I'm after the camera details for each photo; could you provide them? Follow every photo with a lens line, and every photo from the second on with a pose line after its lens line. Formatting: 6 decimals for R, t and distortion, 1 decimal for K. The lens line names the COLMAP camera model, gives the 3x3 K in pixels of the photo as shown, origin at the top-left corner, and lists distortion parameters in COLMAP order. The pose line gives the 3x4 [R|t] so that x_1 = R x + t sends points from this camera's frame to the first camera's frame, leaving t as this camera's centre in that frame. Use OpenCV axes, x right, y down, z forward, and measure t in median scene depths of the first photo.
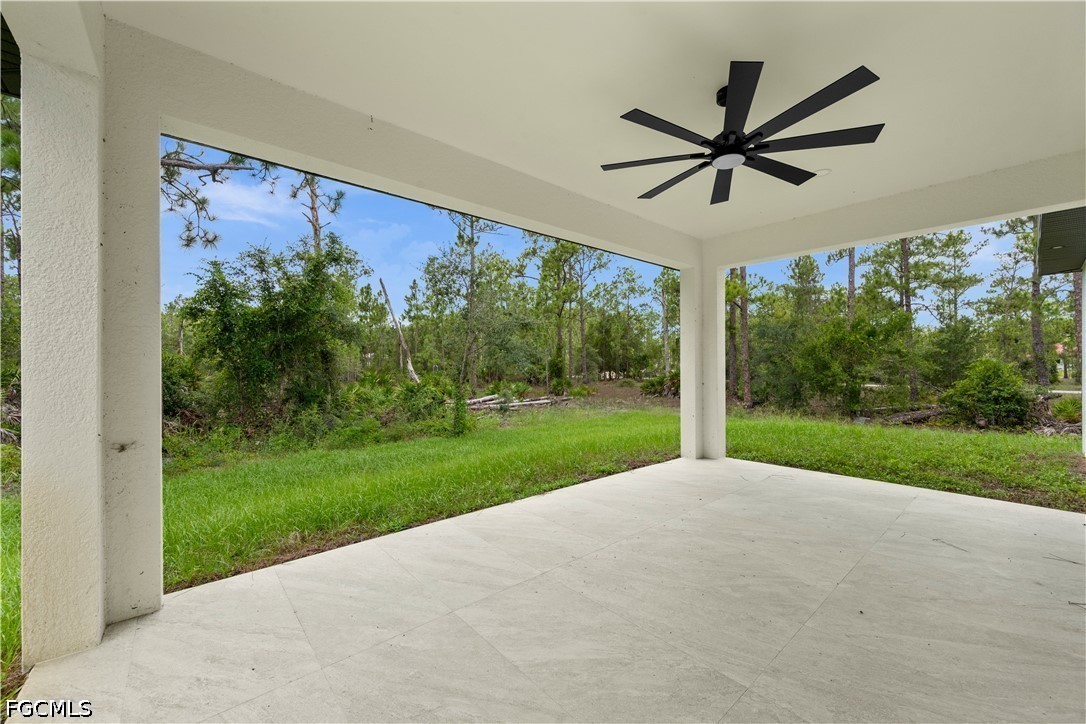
lens RADIAL K [[425.2, 0, 546.3], [0, 425.2, 363.7], [0, 0, 1]] dist [-0.002222, 0.000303]
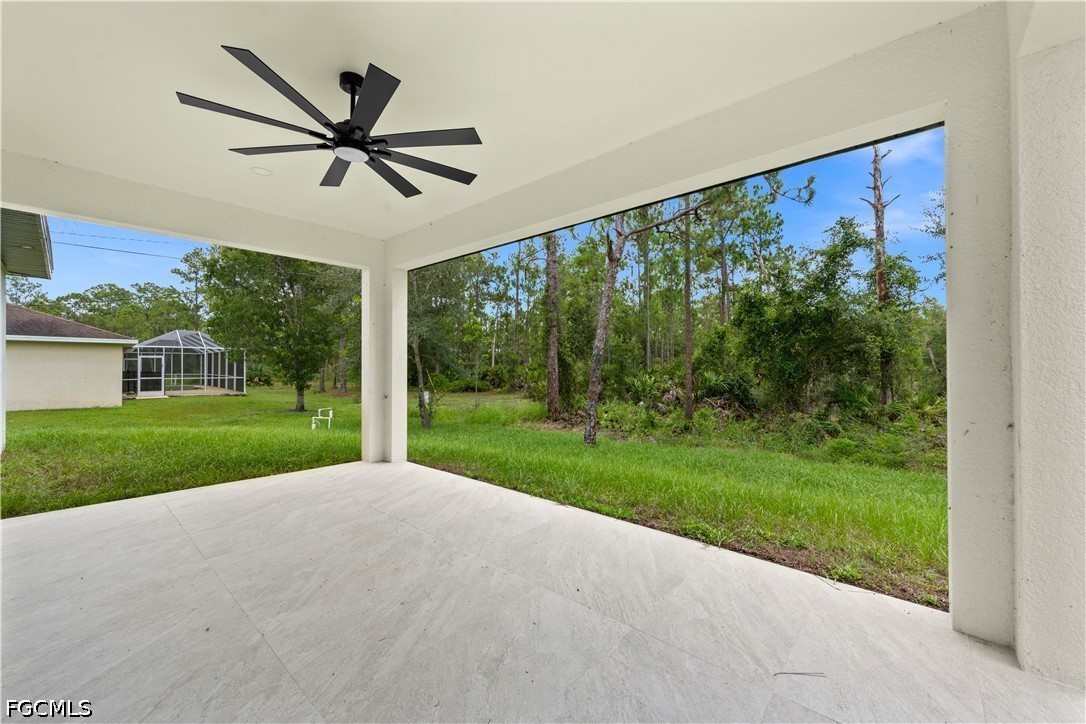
lens RADIAL K [[425.2, 0, 546.2], [0, 425.2, 362.8], [0, 0, 1]] dist [-0.002222, 0.000303]
pose [[0.131846, -0.003900, -0.991263, 1.062679], [0.001325, 0.999992, -0.003758, -0.004357], [0.991269, -0.000818, 0.131850, 0.968054]]
